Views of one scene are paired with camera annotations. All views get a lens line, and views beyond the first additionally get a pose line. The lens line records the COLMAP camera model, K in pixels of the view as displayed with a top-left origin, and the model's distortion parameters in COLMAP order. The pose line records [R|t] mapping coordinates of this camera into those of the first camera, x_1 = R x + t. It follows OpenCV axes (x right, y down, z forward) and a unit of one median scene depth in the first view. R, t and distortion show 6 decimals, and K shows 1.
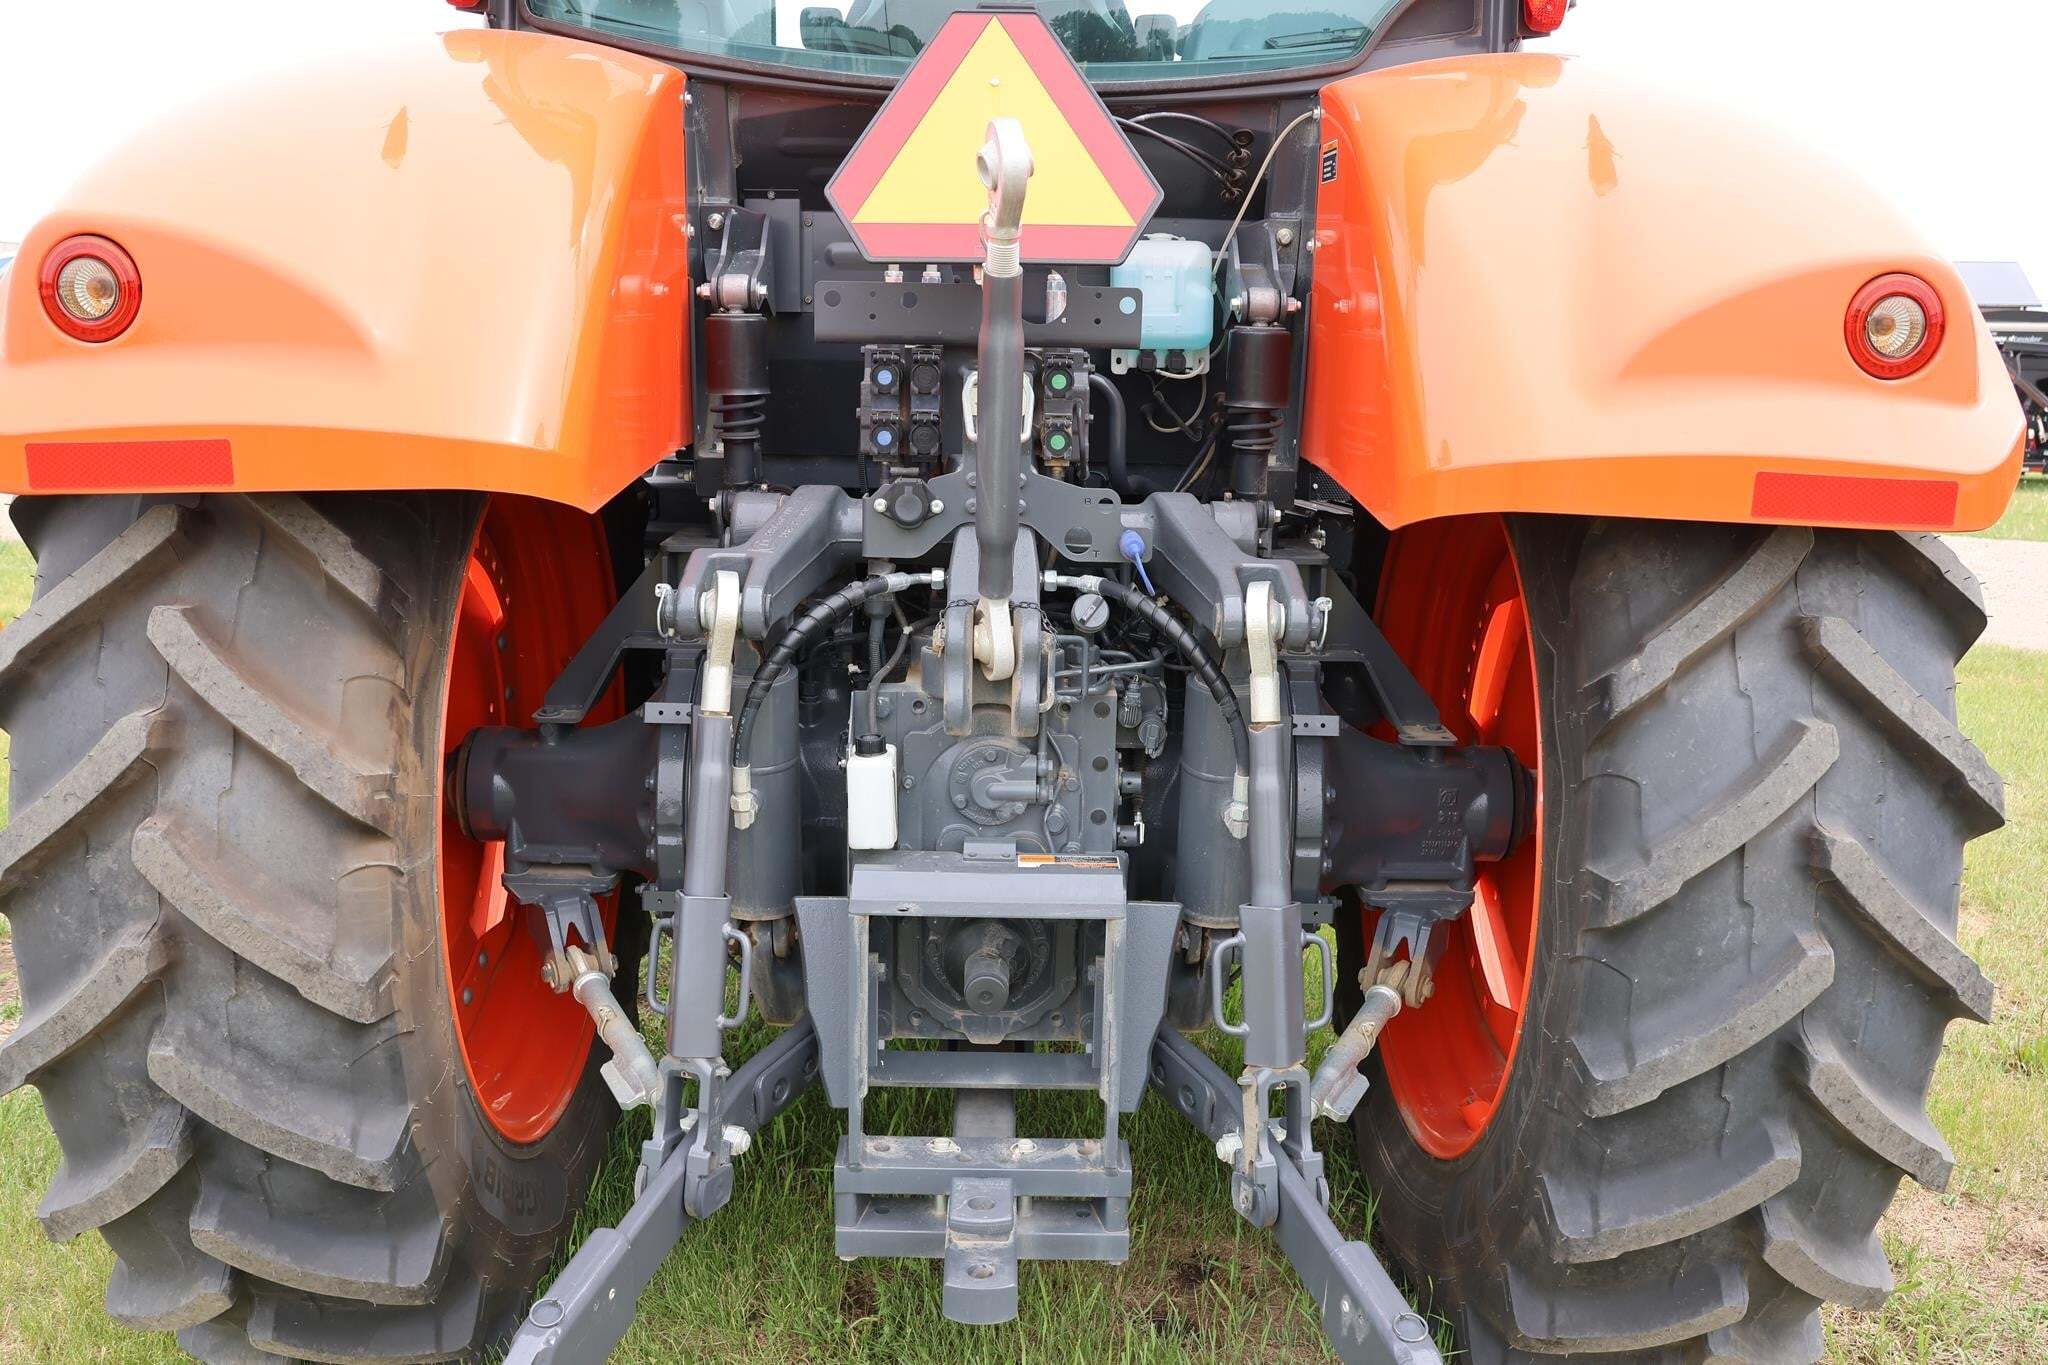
lens RADIAL K [[2009.6, 0, 1021.6], [0, 2009.6, 753.9], [0, 0, 1]] dist [-0.171734, 0.230182]
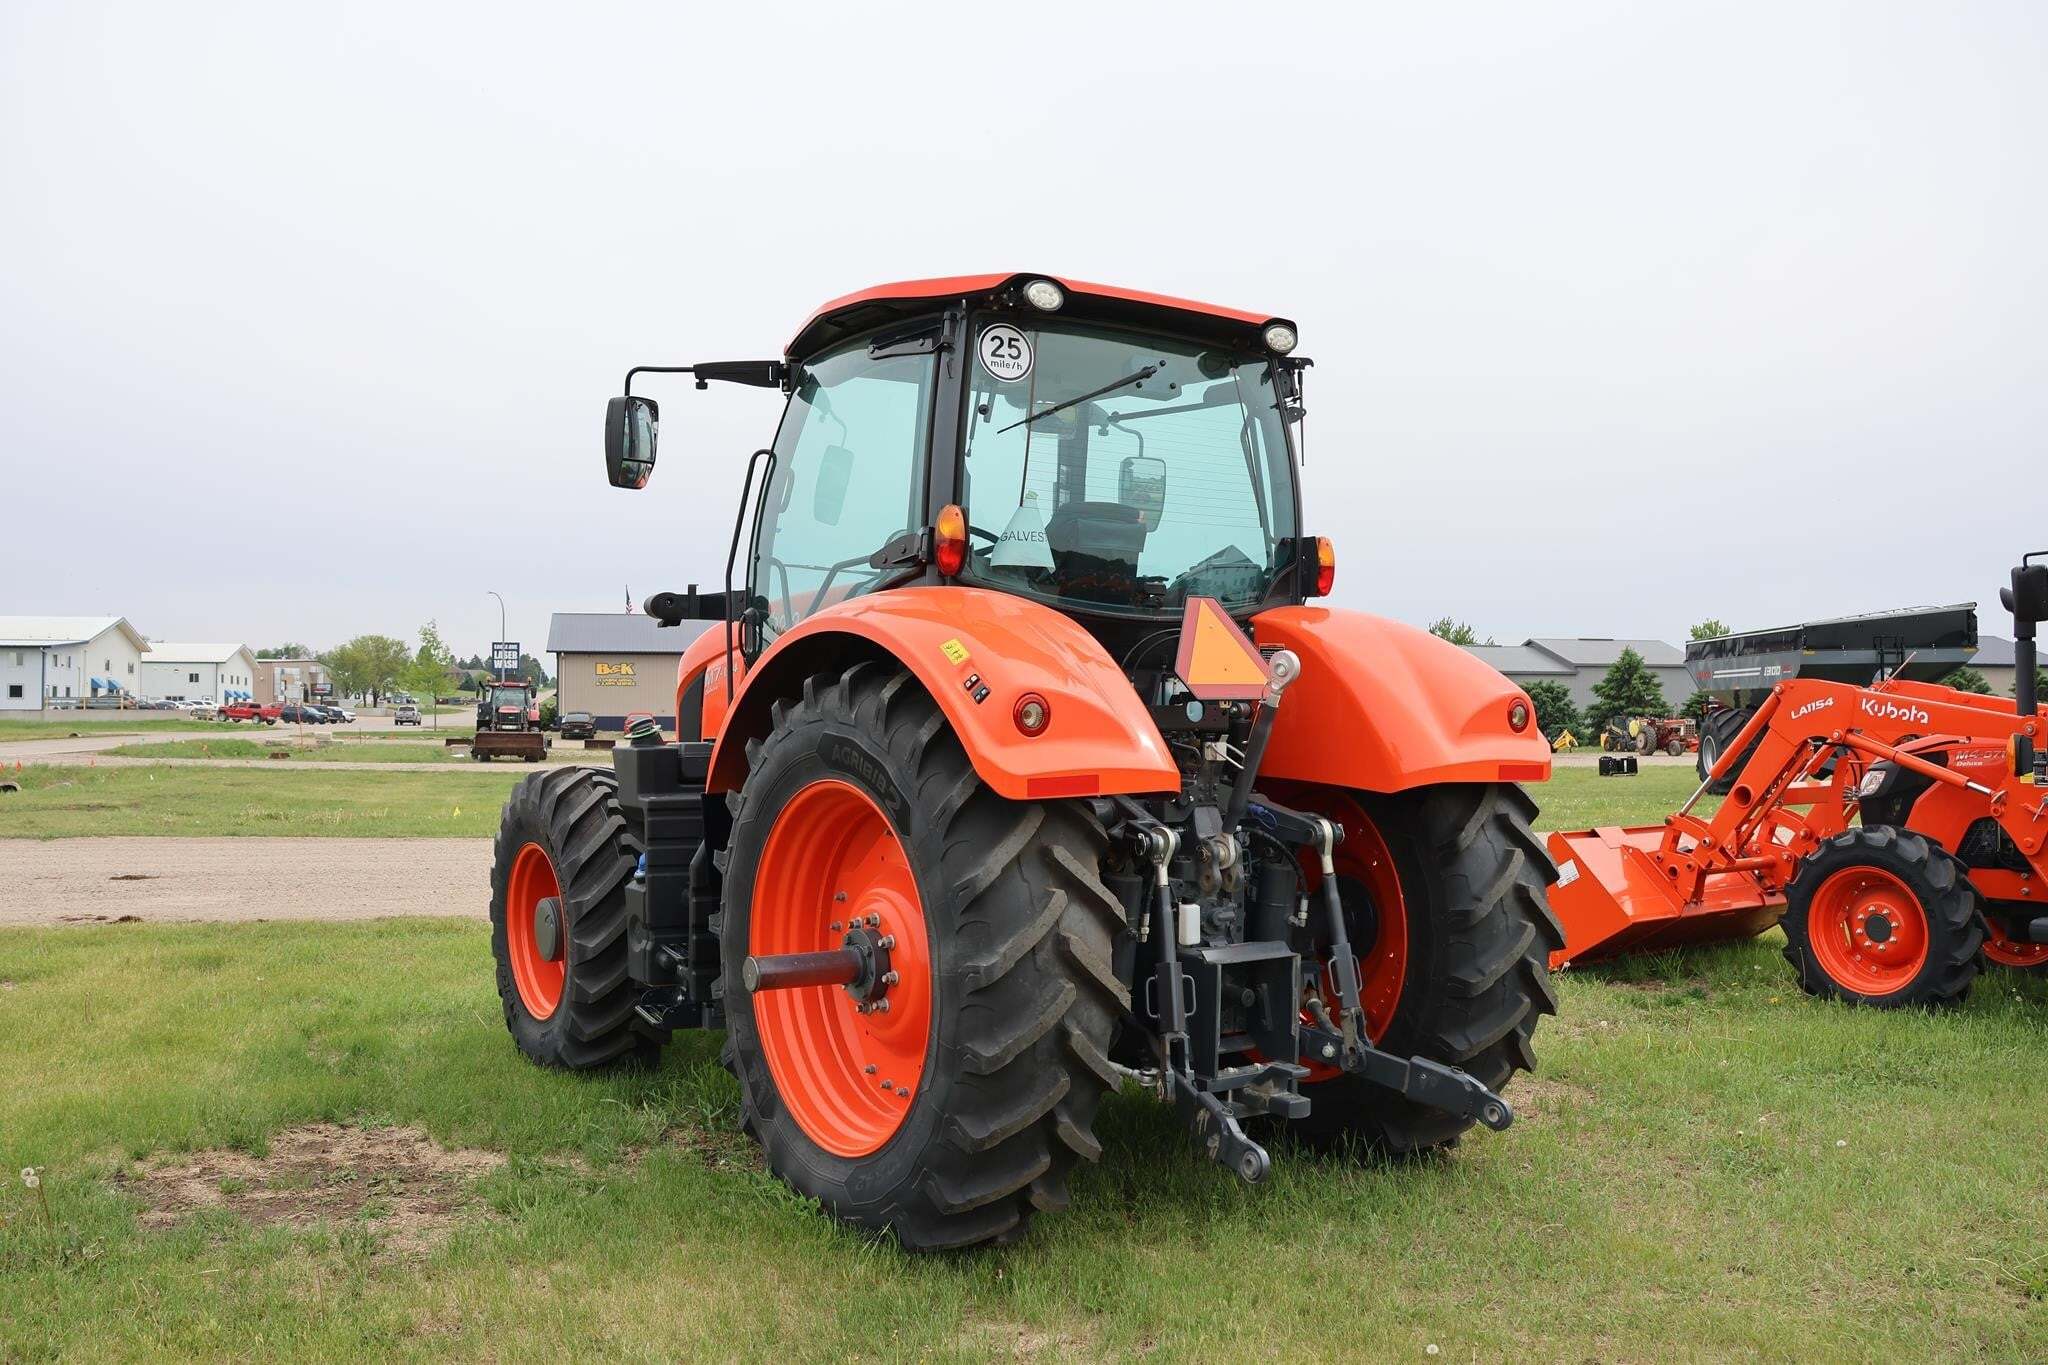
lens RADIAL K [[2035.2, 0, 1024.0], [0, 2035.2, 682.5], [0, 0, 1]] dist [-0.112144, 0.005978]
pose [[0.756812, -0.008653, 0.653575, -1.791056], [0.143325, 0.977775, -0.153019, 0.082574], [-0.637725, 0.209480, 0.741232, -0.697205]]
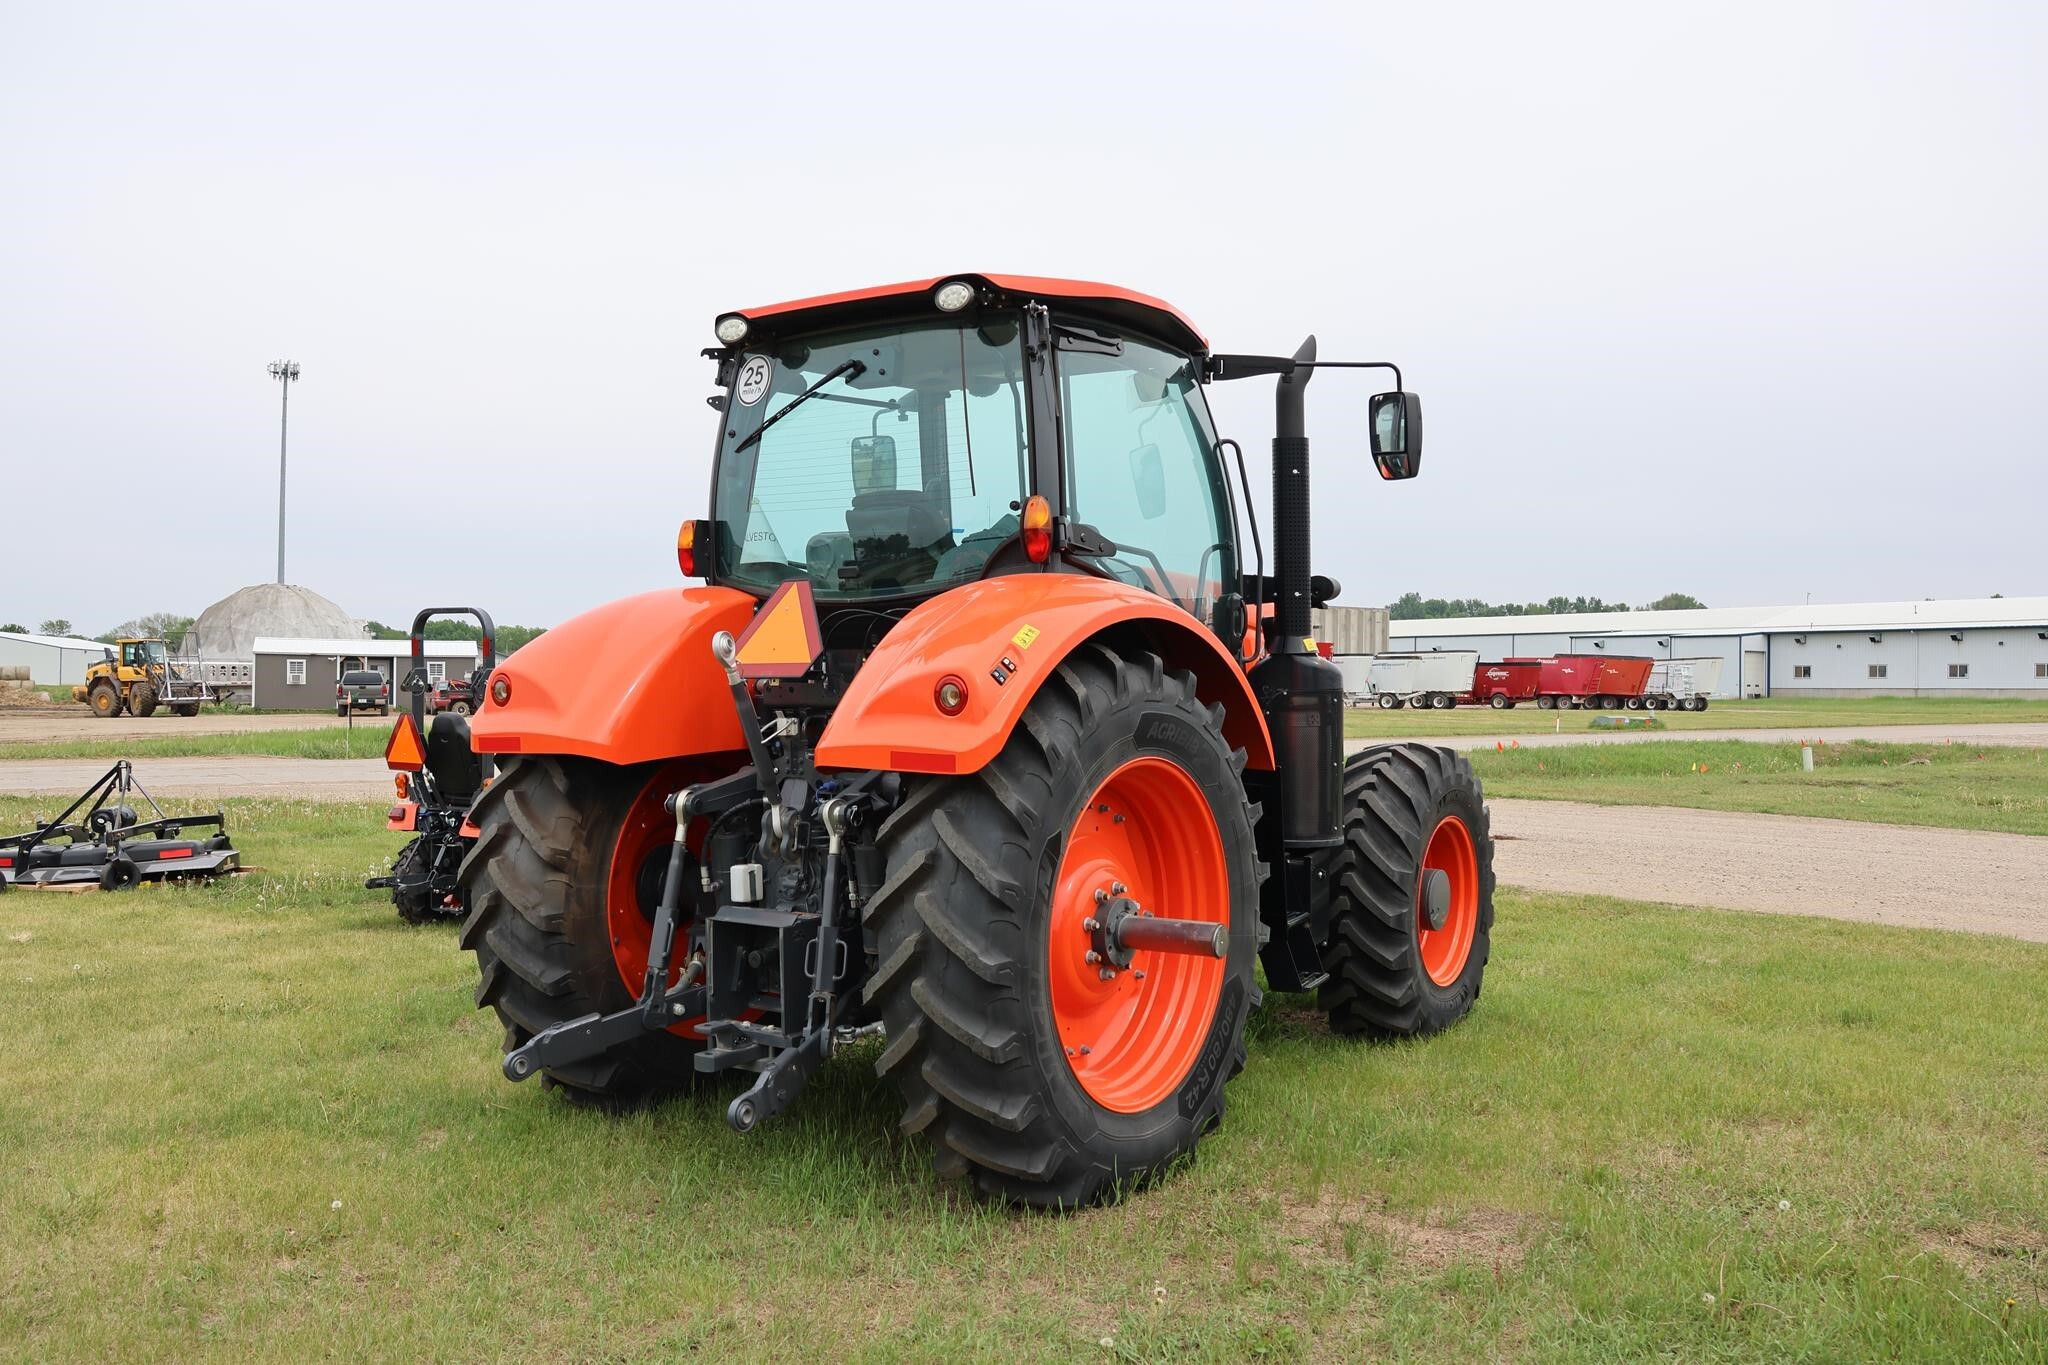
lens RADIAL K [[2073.2, 0, 1024.0], [0, 2073.2, 682.5], [0, 0, 1]] dist [-0.081210, 0.237785]
pose [[0.741975, -0.014801, -0.670264, 1.982141], [-0.124732, 0.979254, -0.159700, 0.150988], [0.658723, 0.202097, 0.724735, -0.736989]]
